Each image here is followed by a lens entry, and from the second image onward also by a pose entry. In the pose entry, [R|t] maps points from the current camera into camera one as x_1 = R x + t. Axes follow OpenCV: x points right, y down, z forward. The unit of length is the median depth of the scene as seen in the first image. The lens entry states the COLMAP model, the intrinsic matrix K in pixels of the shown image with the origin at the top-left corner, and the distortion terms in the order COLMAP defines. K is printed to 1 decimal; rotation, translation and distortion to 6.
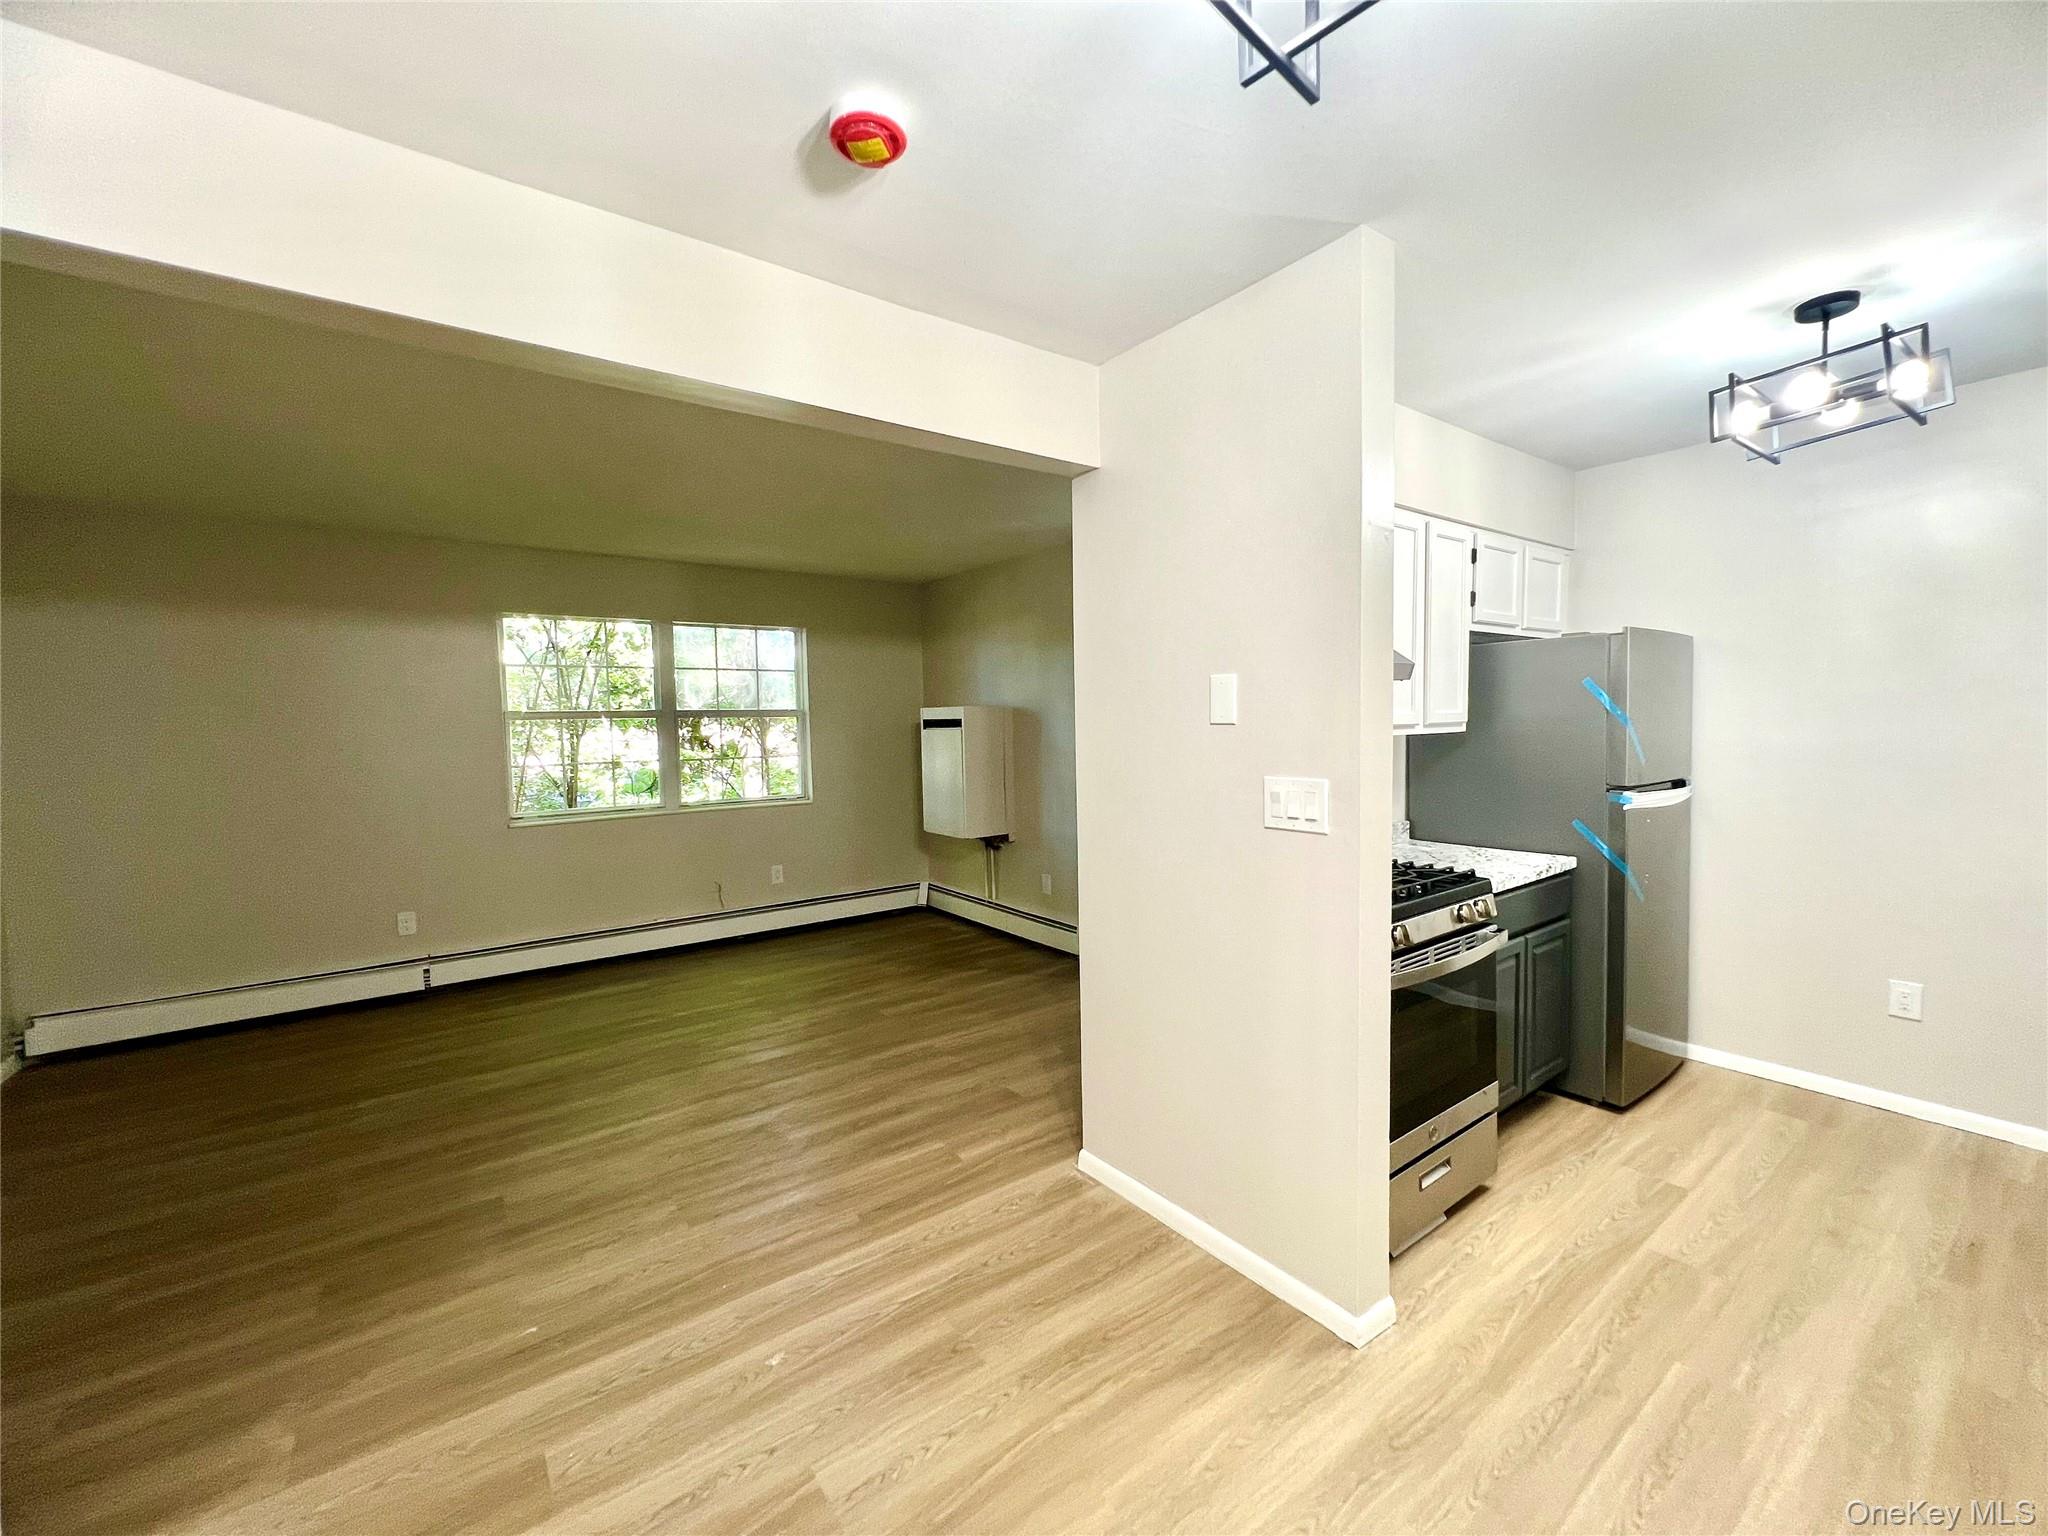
lens RADIAL K [[814.1, 0, 1007.4], [0, 814.1, 767.9], [0, 0, 1]] dist [0.001596, 0.000758]
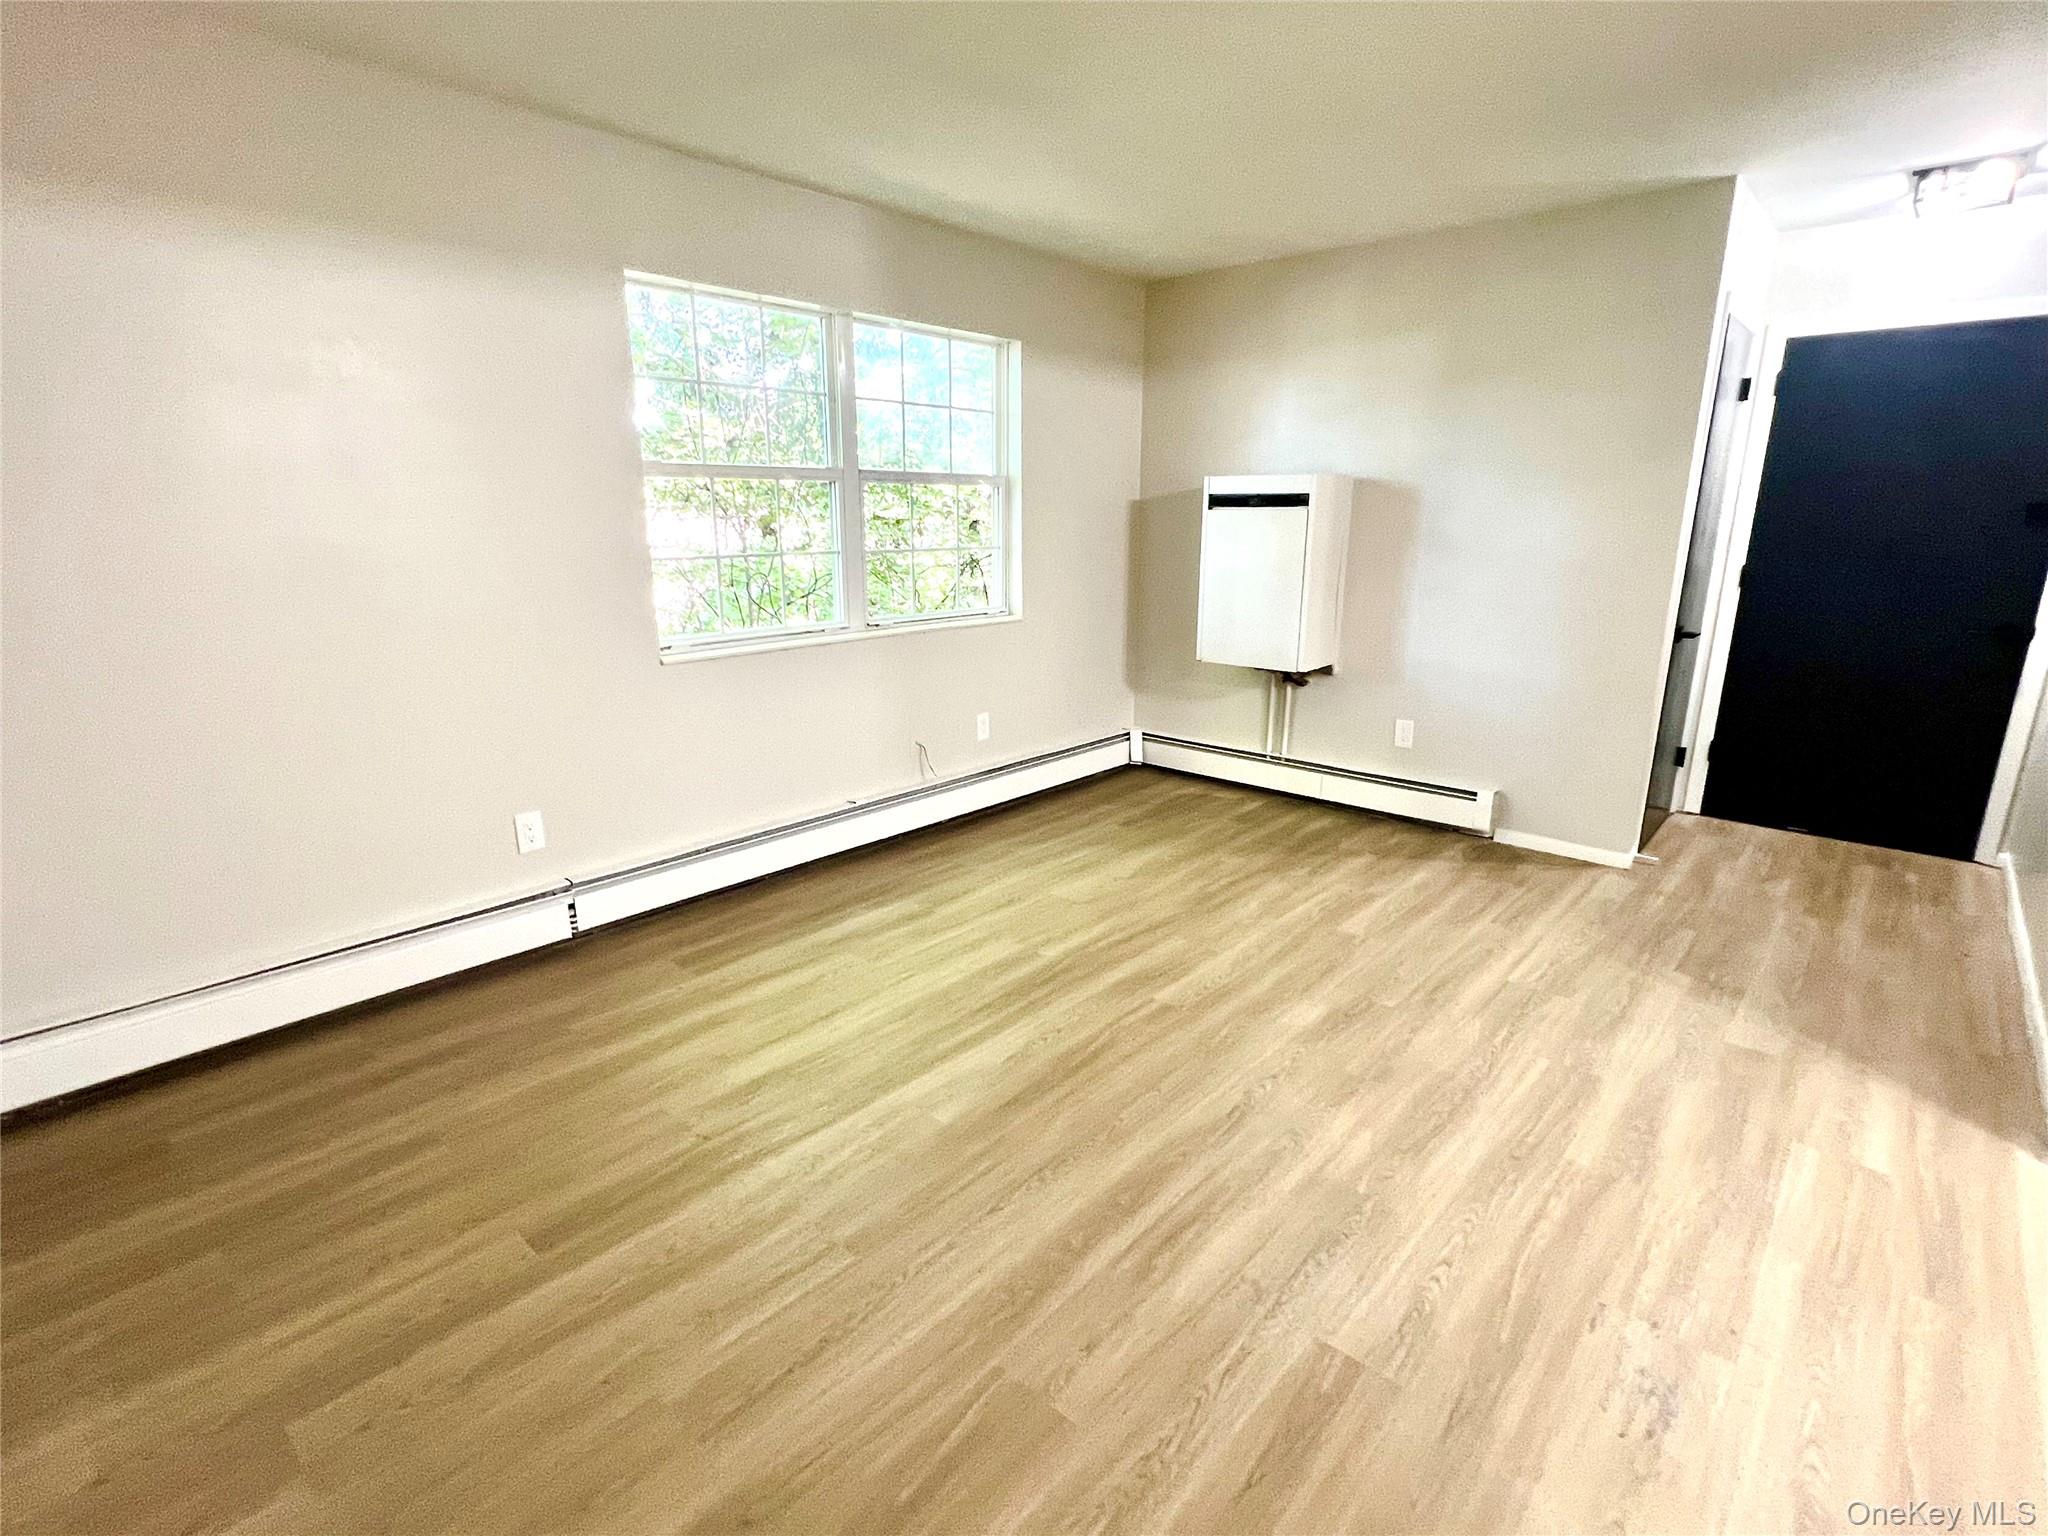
lens RADIAL K [[970.4, 0, 1024.0], [0, 970.4, 768.0], [0, 0, 1]] dist [0.001041, 0.000342]
pose [[0.978756, -0.031816, 0.202544, -0.525670], [-0.008731, 0.980522, 0.196217, 0.007939], [-0.204842, -0.193817, 0.959414, 0.271202]]
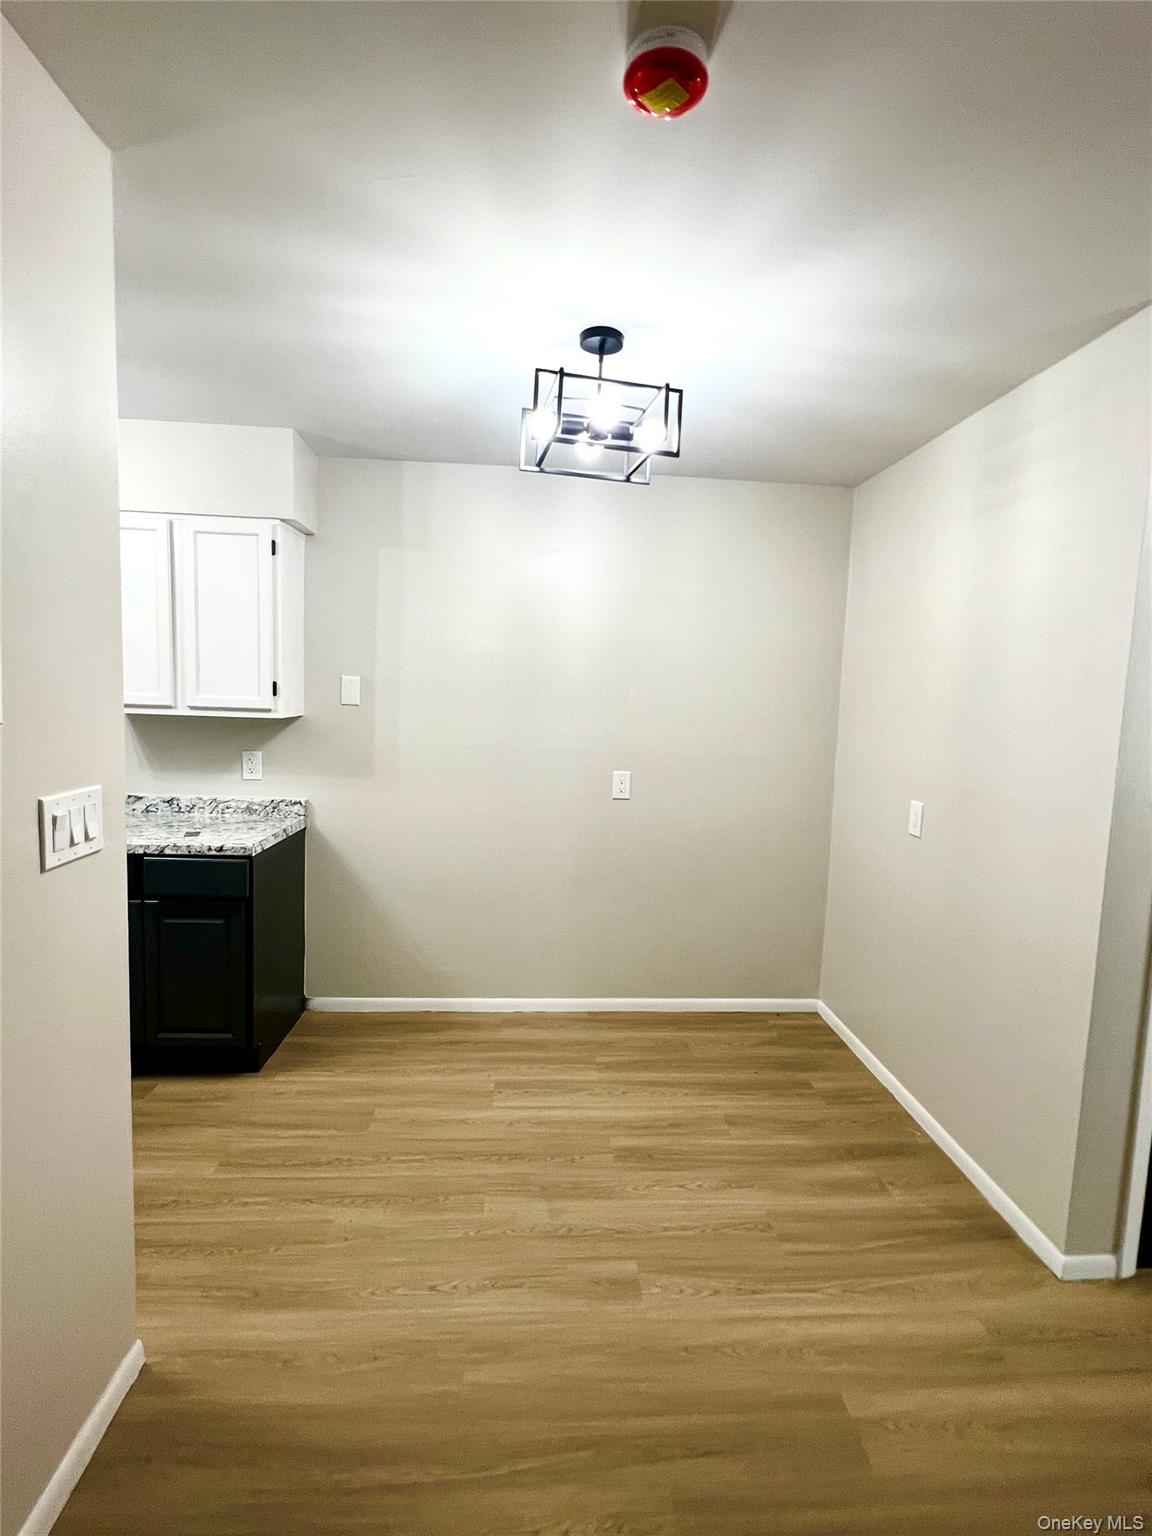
lens RADIAL K [[727.8, 0, 603.4], [0, 727.8, 771.3], [0, 0, 1]] dist [0.001041, 0.000342]
pose [[-0.854179, -0.056289, 0.516923, -0.178714], [0.019461, 0.989966, 0.139959, -0.034014], [-0.519614, 0.129610, -0.844513, 0.556663]]
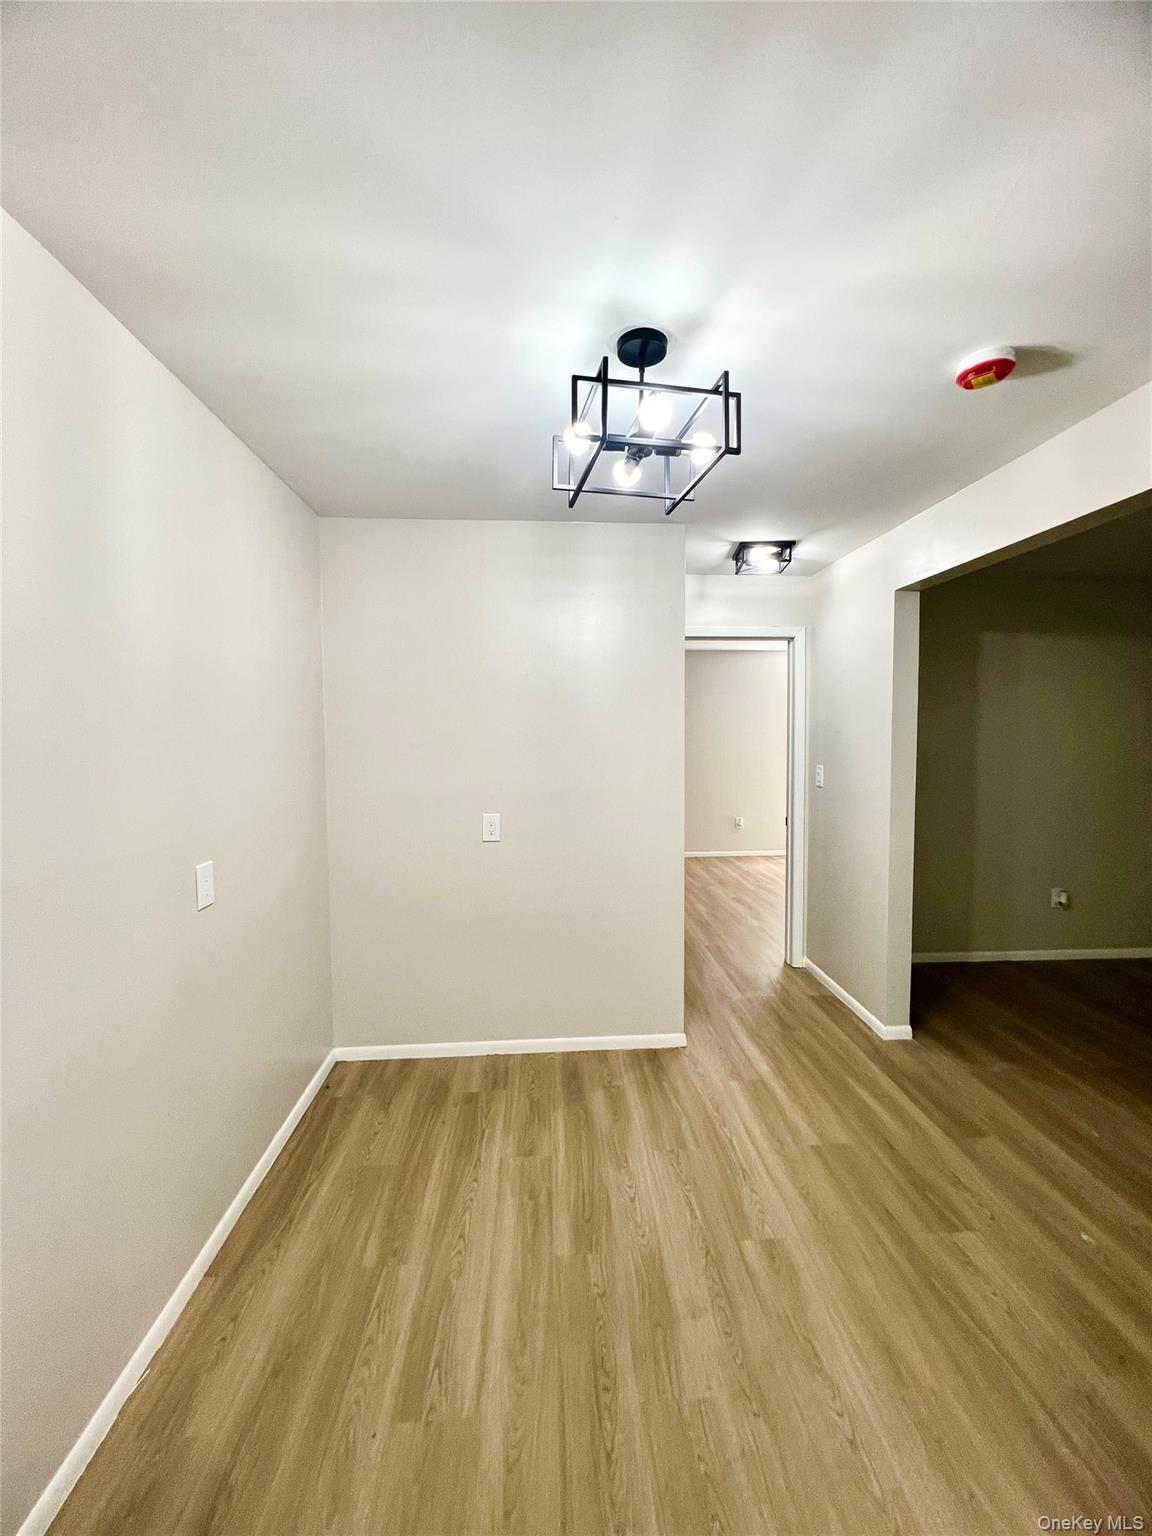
lens RADIAL K [[610.6, 0, 568.5], [0, 610.6, 761.9], [0, 0, 1]] dist [0.001596, 0.000758]
pose [[-0.542010, 0.059168, -0.838286, 0.383691], [-0.036544, 0.994915, 0.093851, -0.033895], [0.839577, 0.081502, -0.537092, 0.319501]]
